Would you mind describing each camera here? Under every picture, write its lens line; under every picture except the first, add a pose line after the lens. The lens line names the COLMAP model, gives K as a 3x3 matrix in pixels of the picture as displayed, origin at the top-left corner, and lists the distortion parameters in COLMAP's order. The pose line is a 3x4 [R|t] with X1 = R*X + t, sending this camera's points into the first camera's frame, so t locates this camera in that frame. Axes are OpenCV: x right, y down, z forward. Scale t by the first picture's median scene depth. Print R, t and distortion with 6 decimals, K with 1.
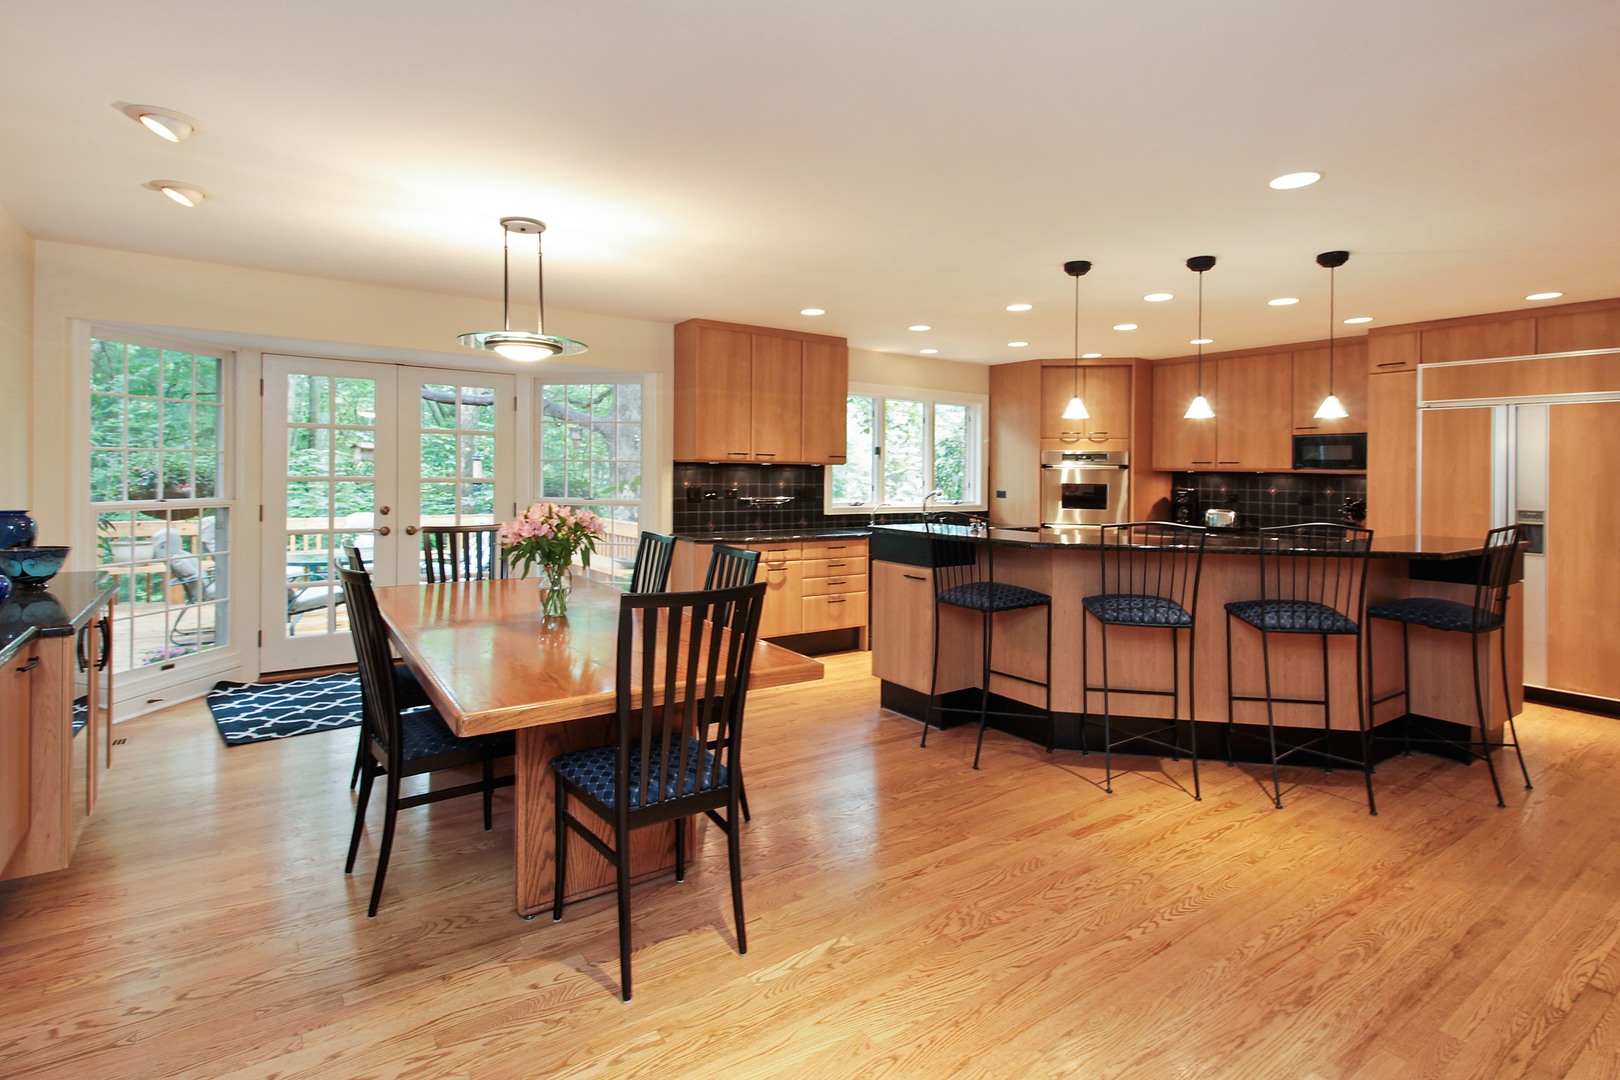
lens RADIAL K [[792.9, 0, 803.7], [0, 792.9, 466.6], [0, 0, 1]] dist [0.003154, 0.000040]
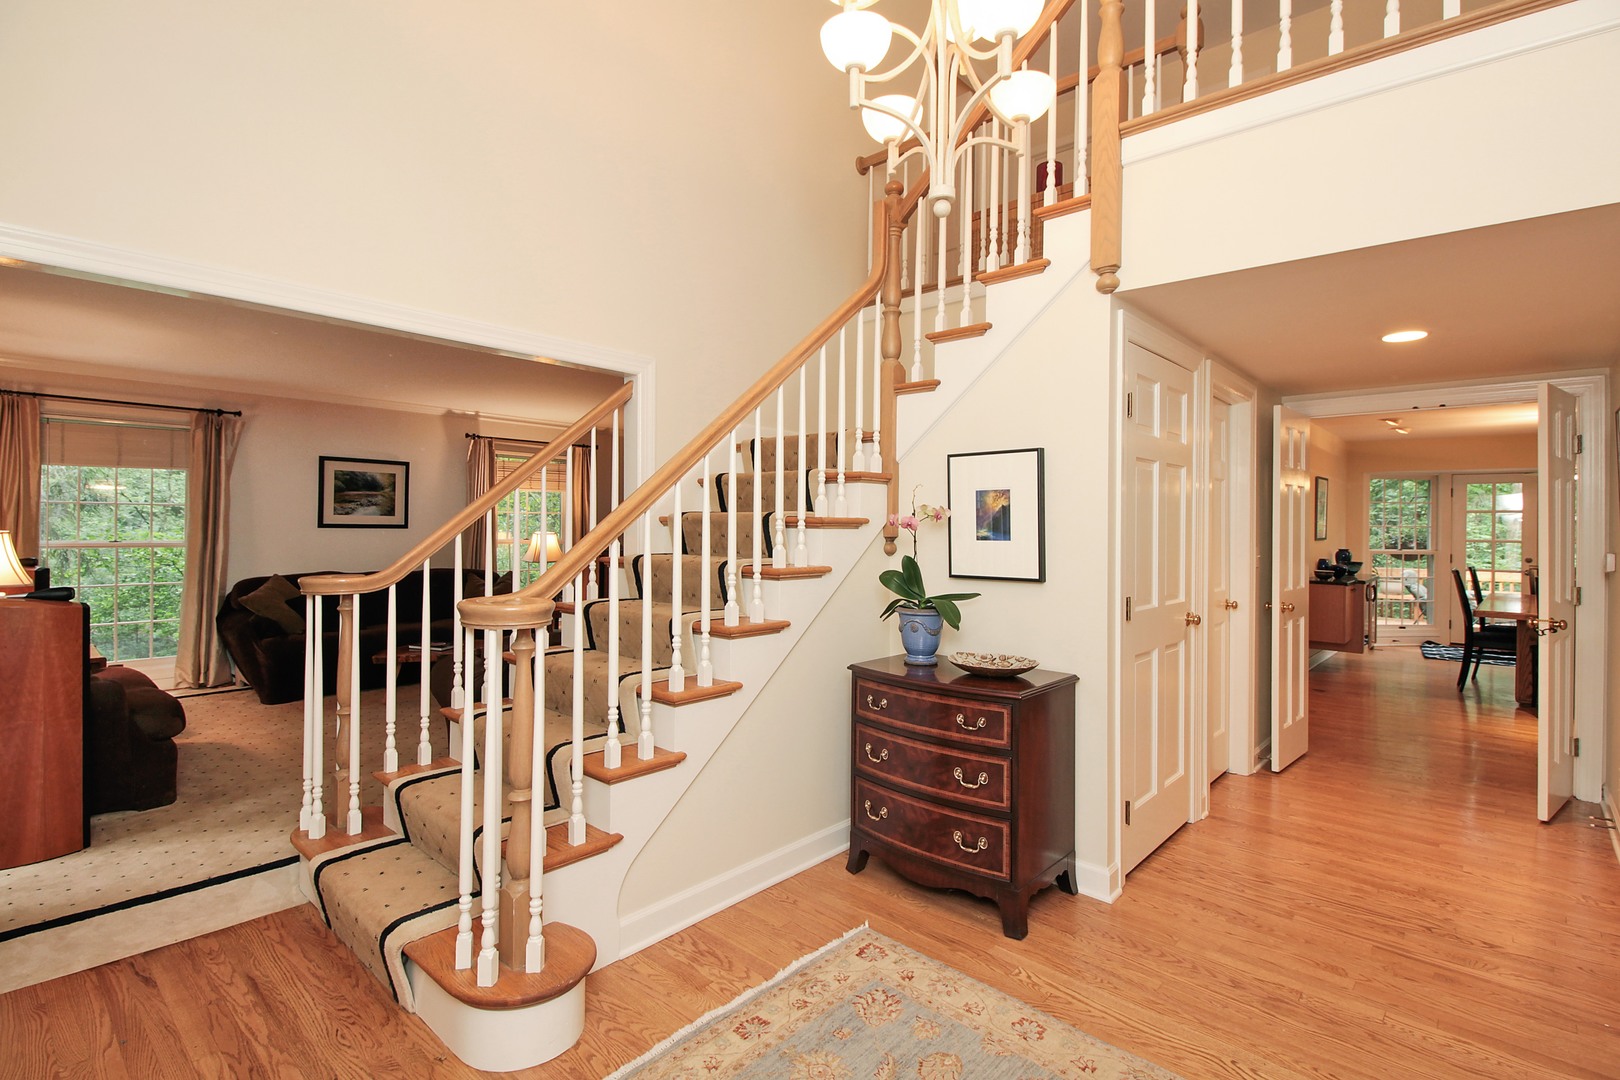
lens RADIAL K [[792.9, 0, 811.3], [0, 792.9, 532.8], [0, 0, 1]] dist [0.003154, 0.000040]
pose [[0.228456, -0.007090, -0.973528, 0.859190], [-0.004703, 0.999954, -0.008387, 0.021497], [0.973543, 0.006495, 0.228412, -0.969814]]
